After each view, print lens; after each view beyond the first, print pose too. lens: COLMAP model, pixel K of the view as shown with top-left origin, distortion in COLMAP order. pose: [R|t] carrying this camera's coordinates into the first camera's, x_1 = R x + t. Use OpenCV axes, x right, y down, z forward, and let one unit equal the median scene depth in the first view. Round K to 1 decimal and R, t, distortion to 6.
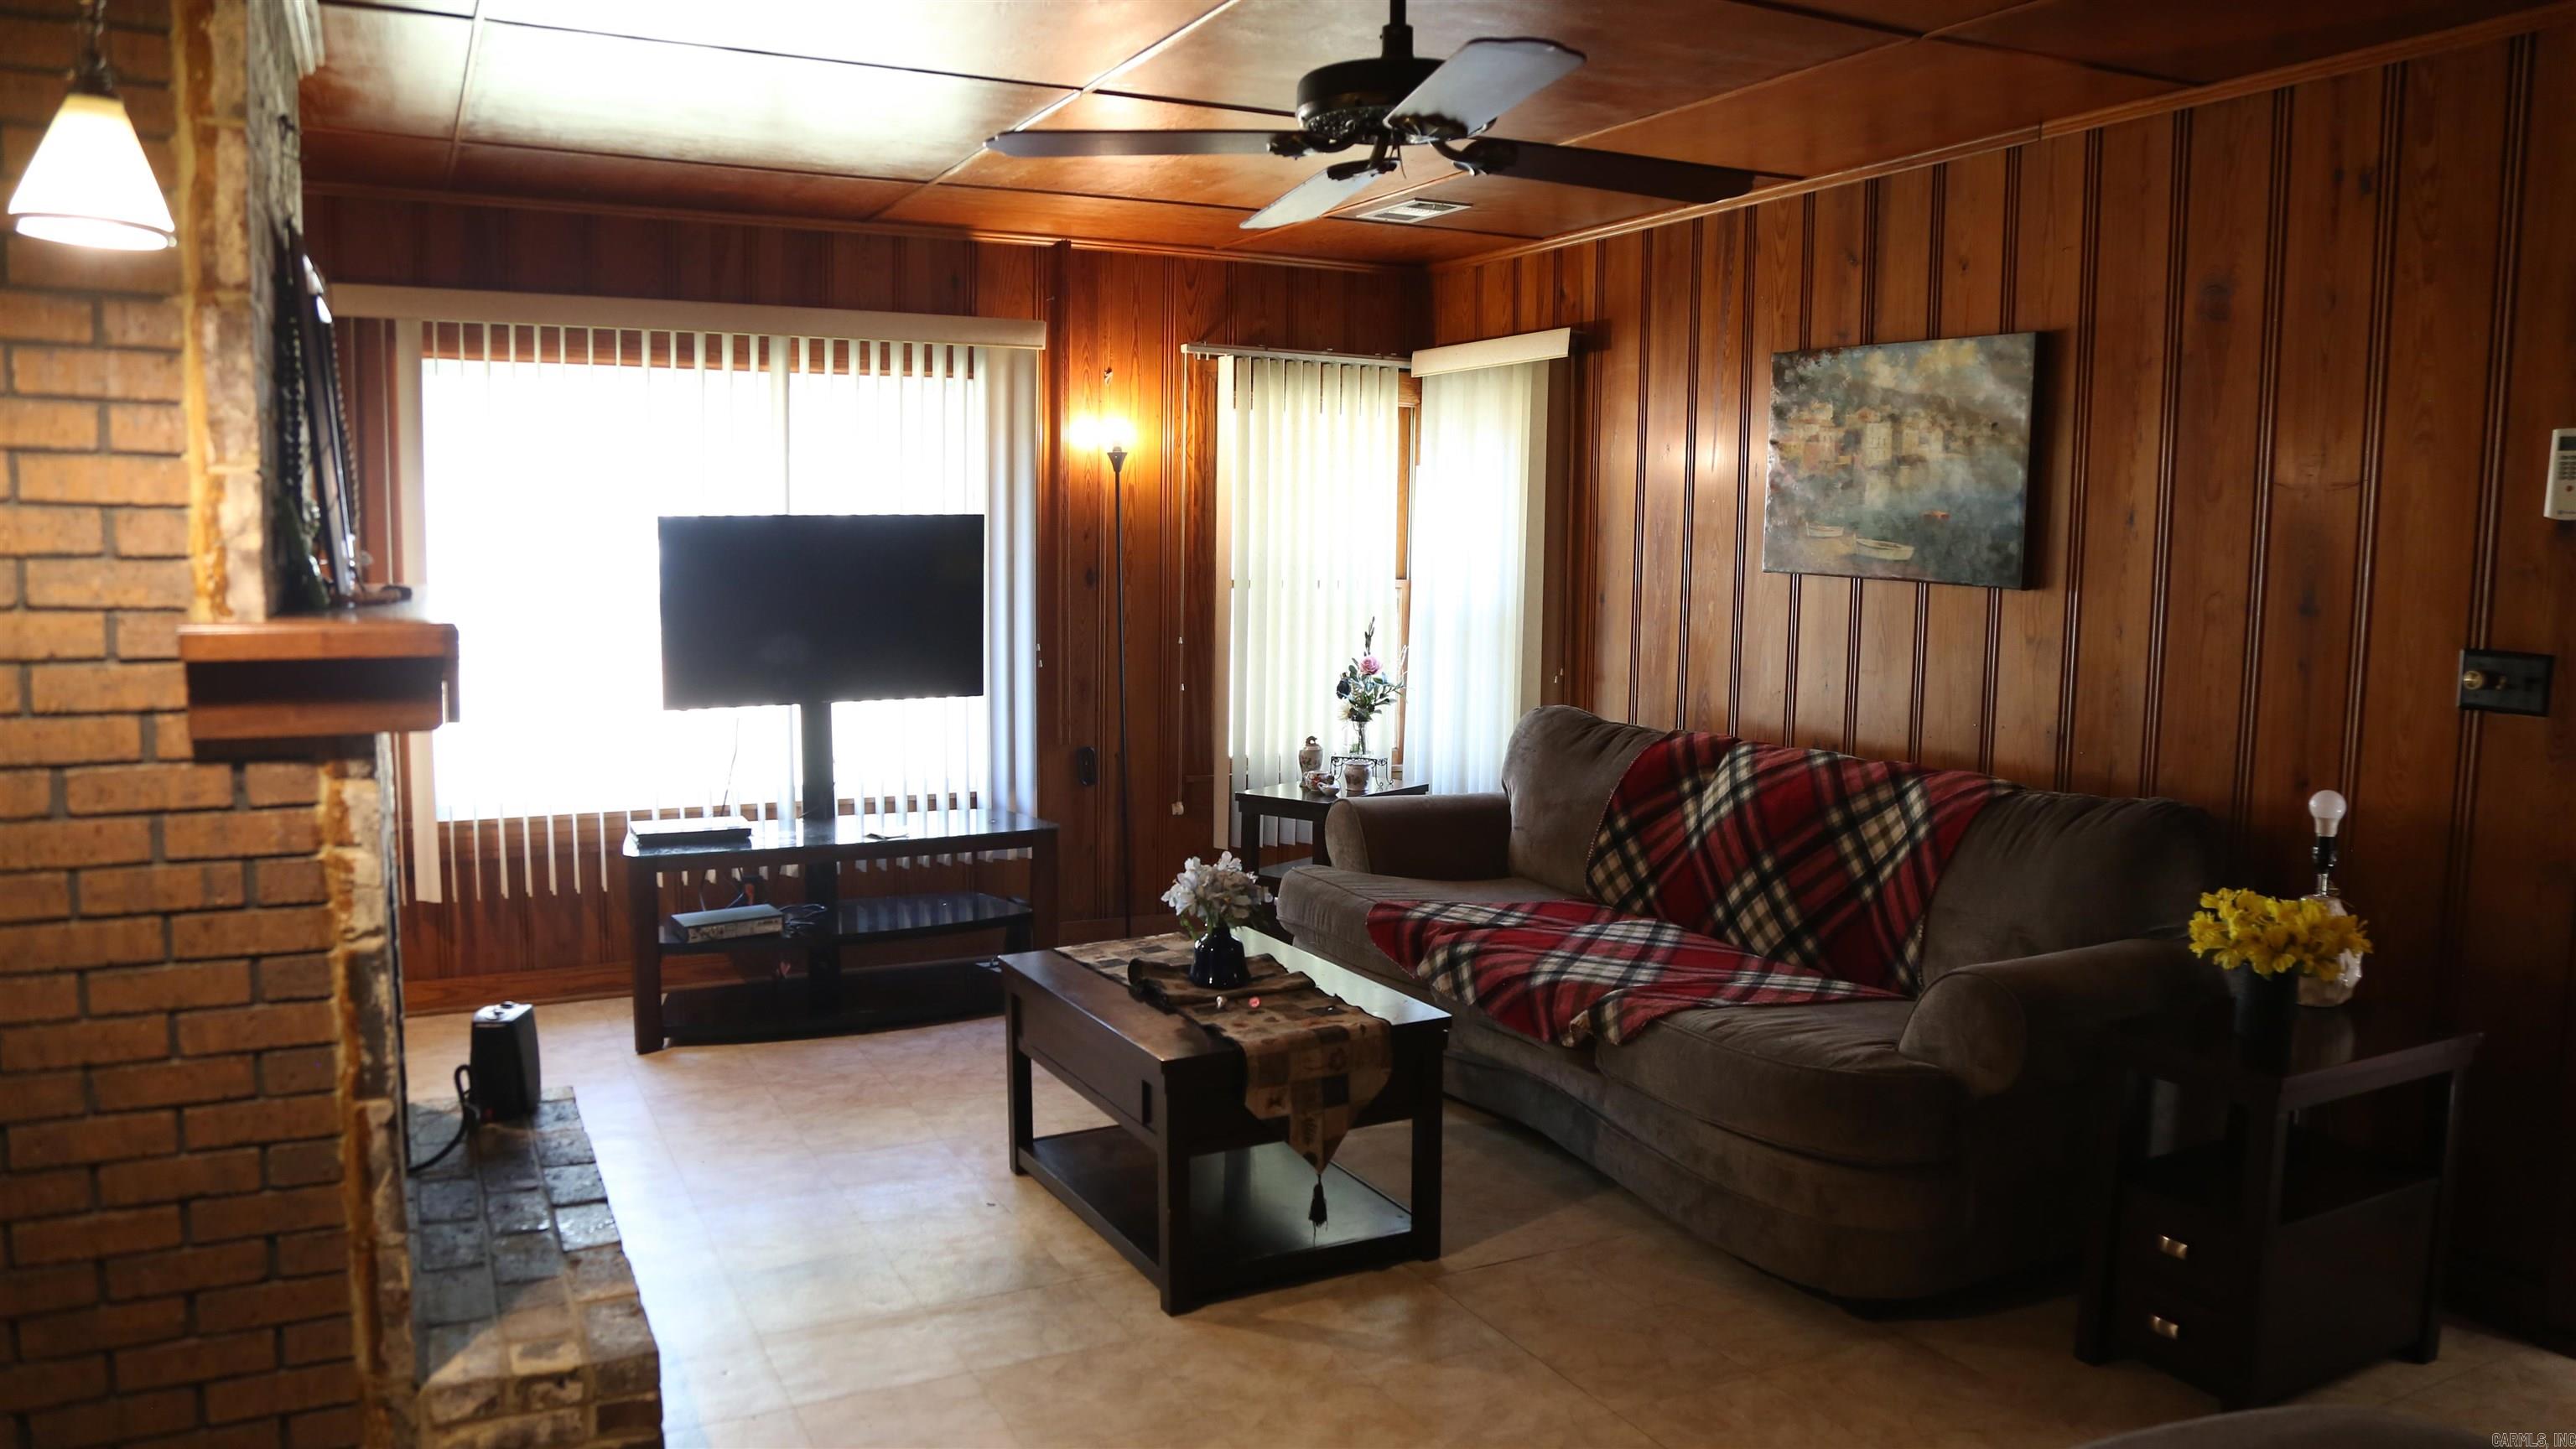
lens RADIAL K [[1814.5, 0, 1288.0], [0, 1814.5, 724.5], [0, 0, 1]] dist [-0.118100, 0.104825]
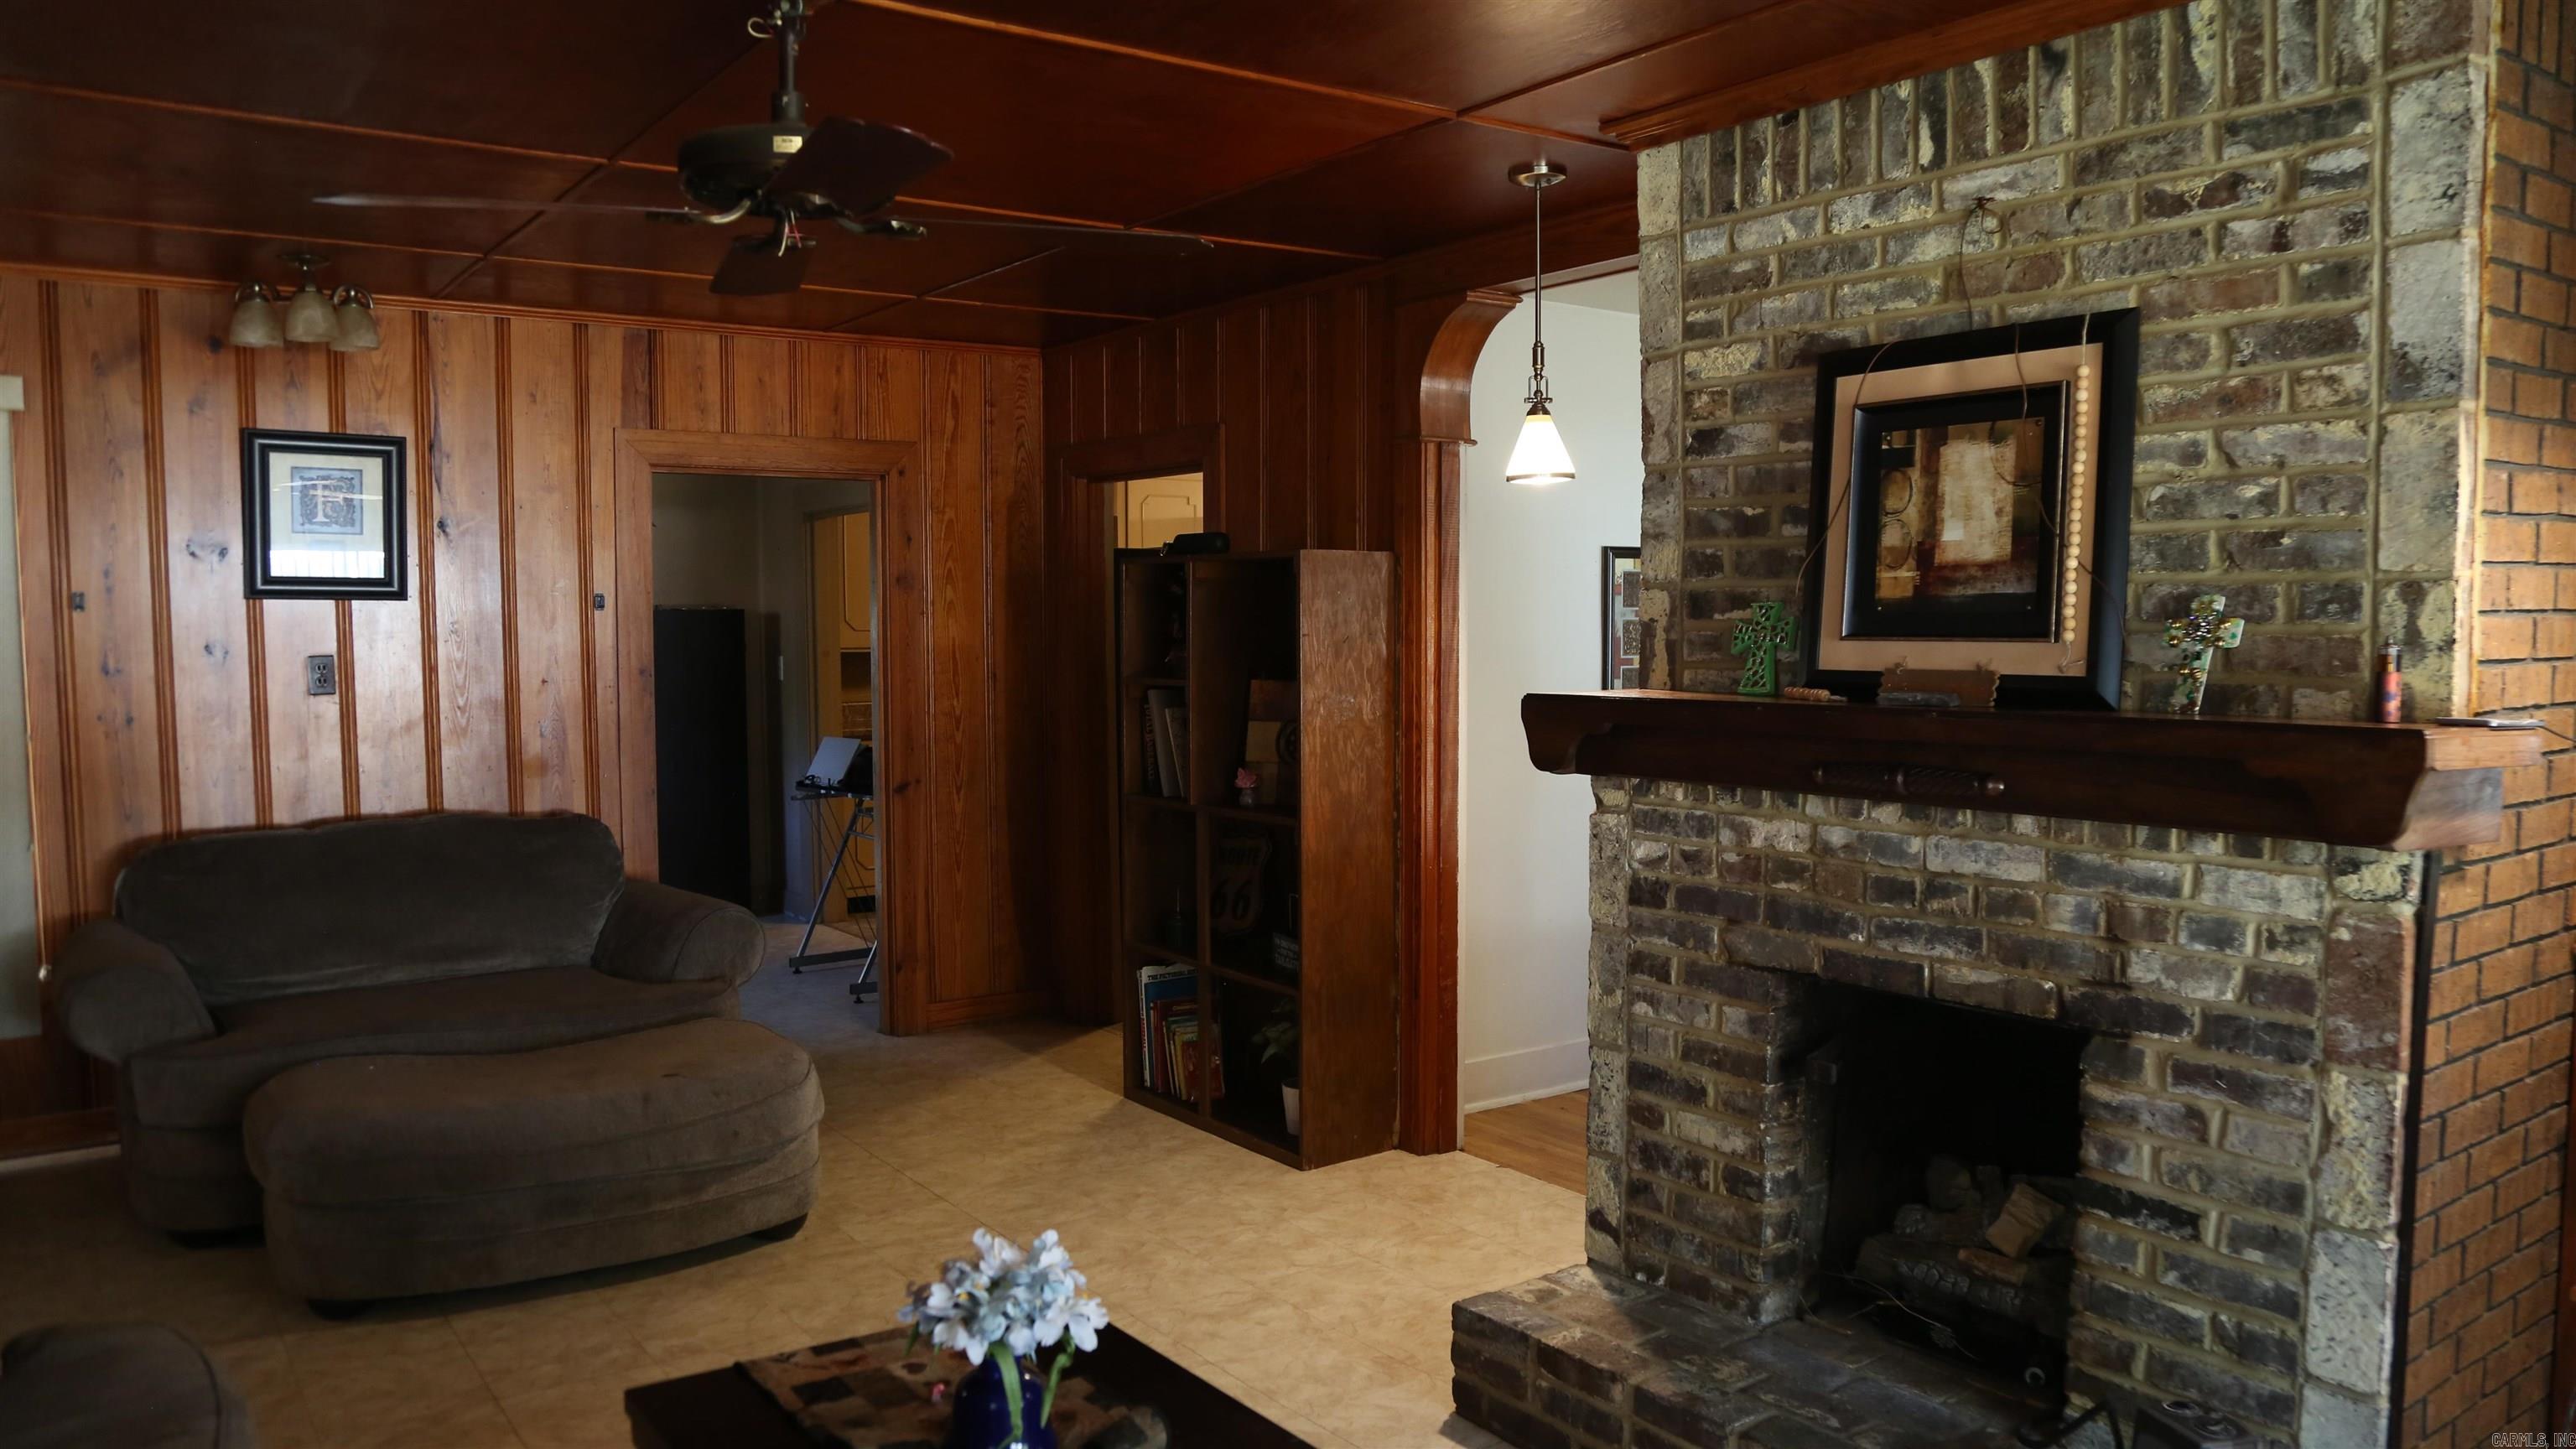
lens RADIAL K [[1814.5, 0, 1288.0], [0, 1814.5, 724.5], [0, 0, 1]] dist [-0.118100, 0.104825]
pose [[-0.991189, 0.007780, -0.132224, -0.046289], [-0.014203, 0.986274, 0.164503, -0.134570], [0.131689, 0.164931, -0.977474, 1.271472]]
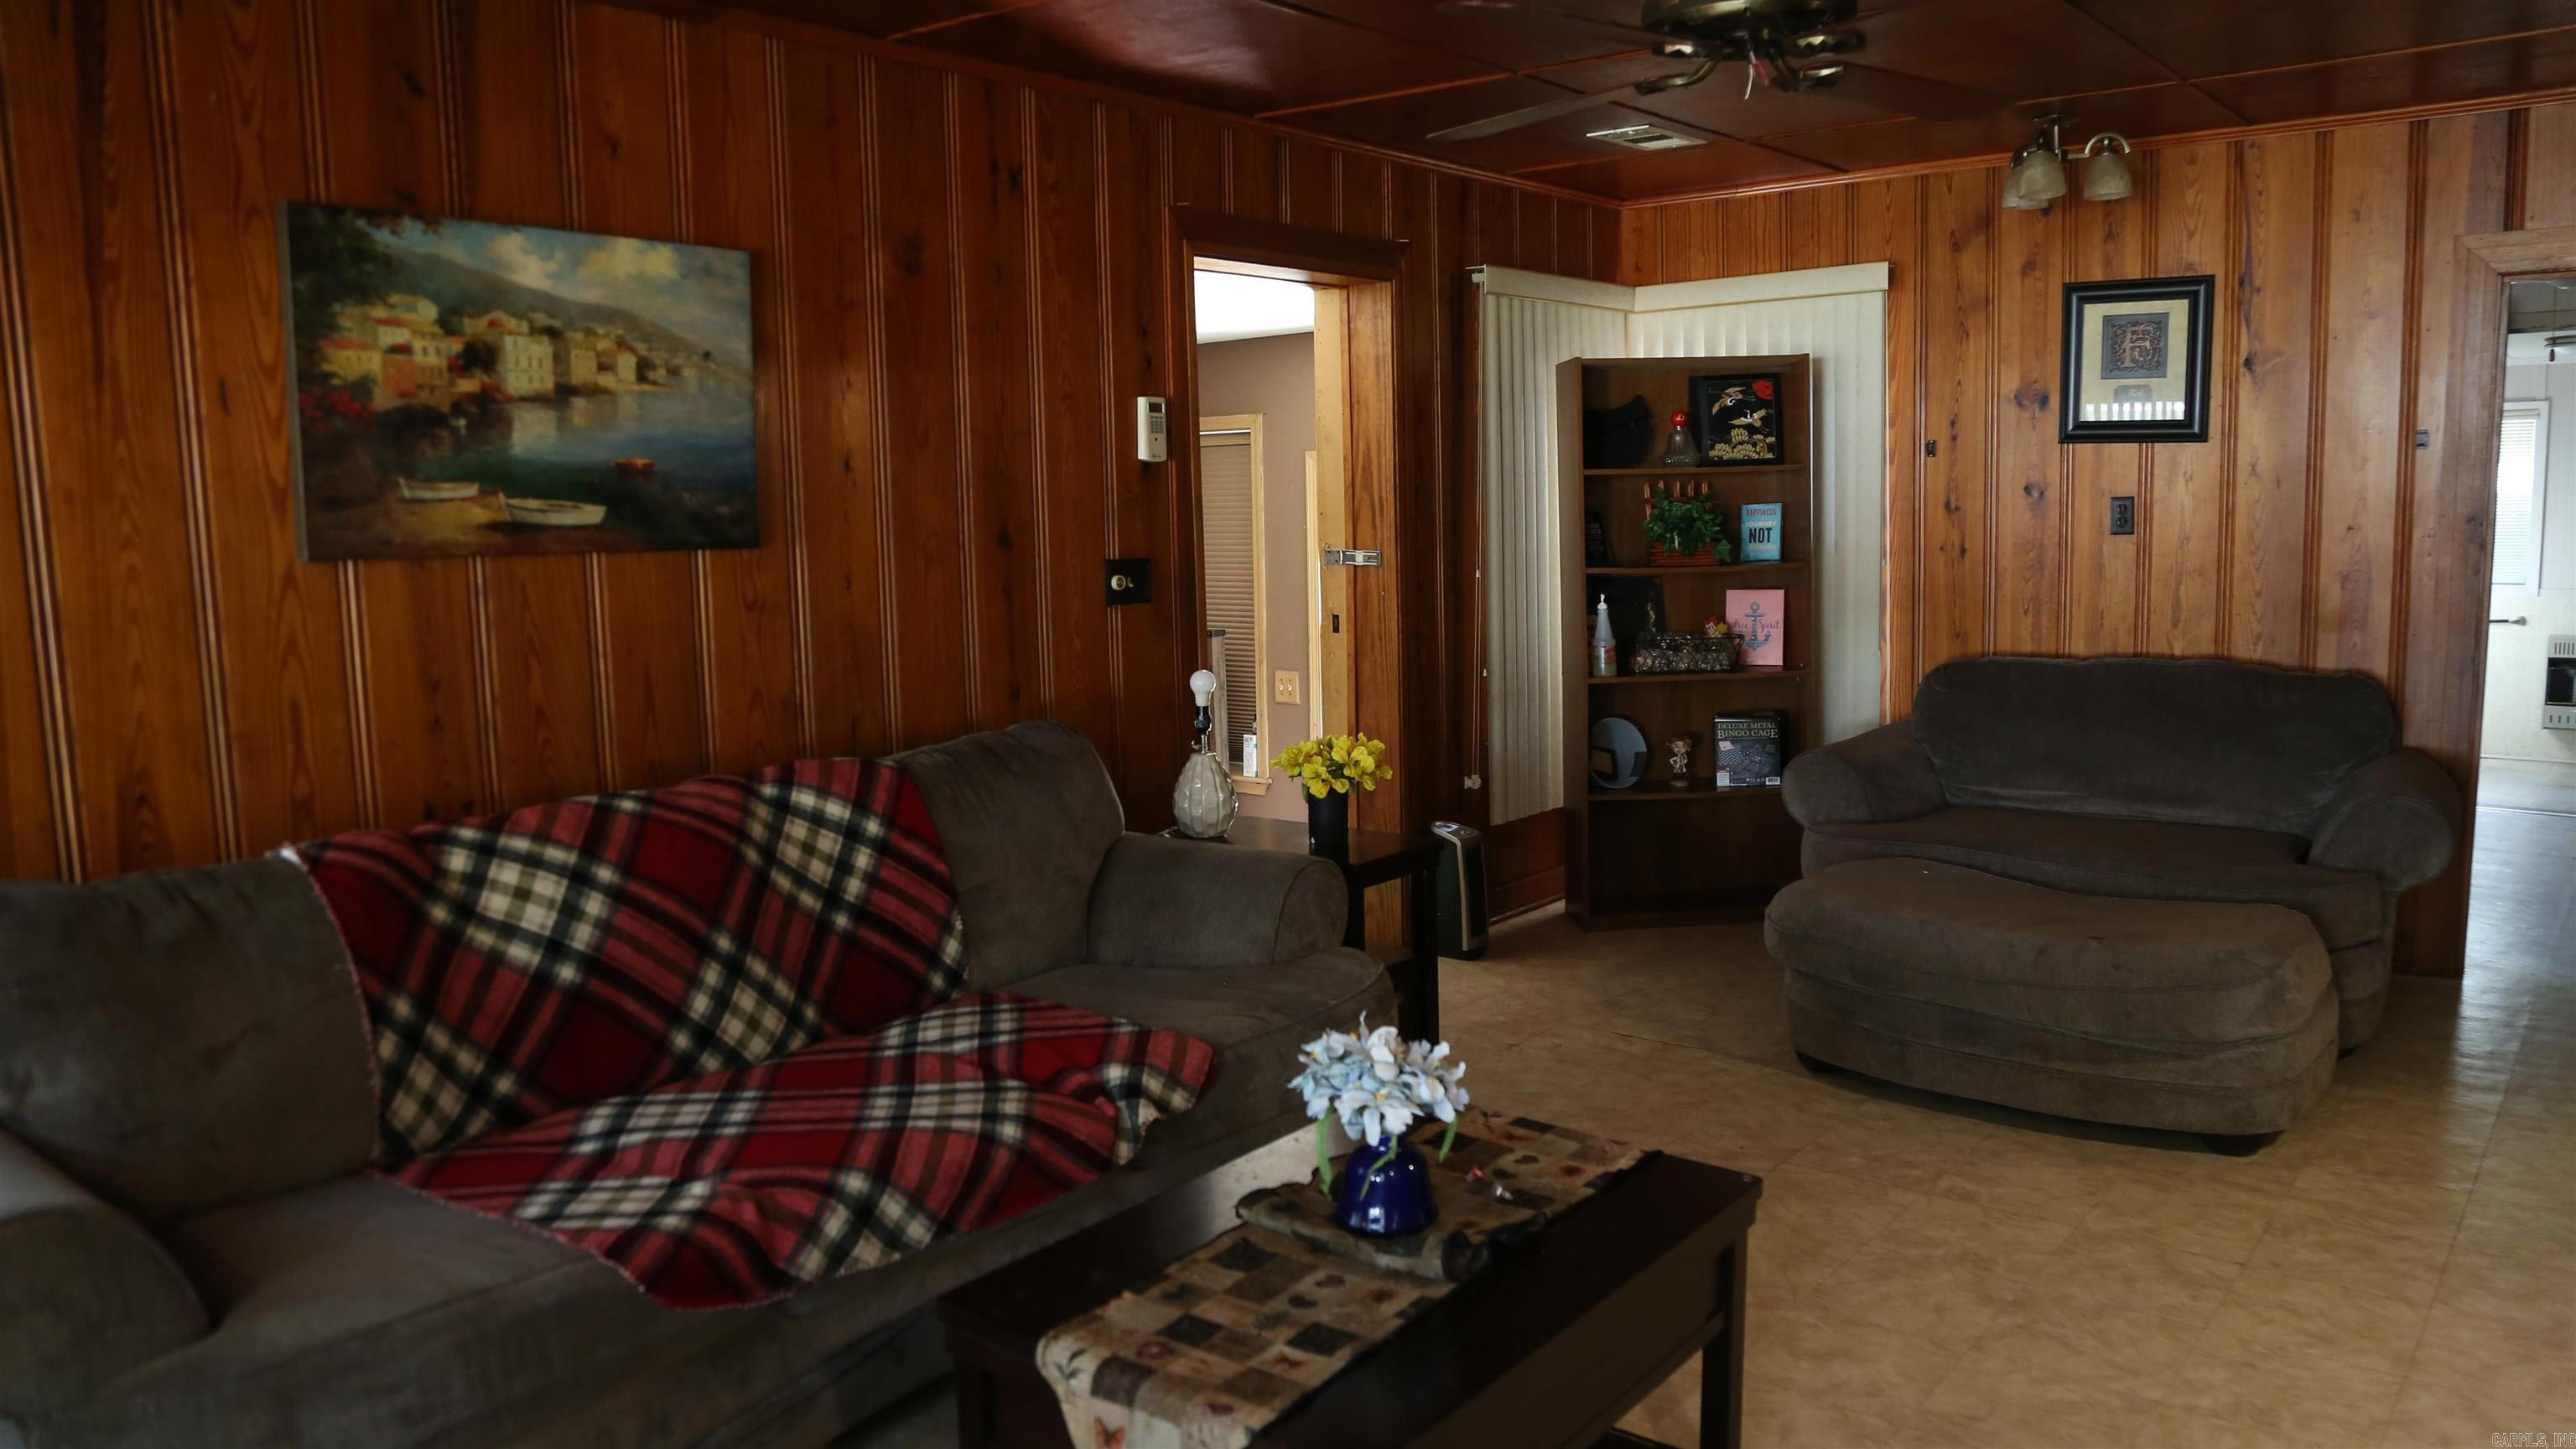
lens RADIAL K [[1814.5, 0, 1288.0], [0, 1814.5, 724.5], [0, 0, 1]] dist [-0.118100, 0.104825]
pose [[-0.396286, -0.118107, 0.910499, -0.470161], [0.117800, 0.976954, 0.177999, -0.110350], [-0.910538, 0.177795, -0.373241, 1.045463]]
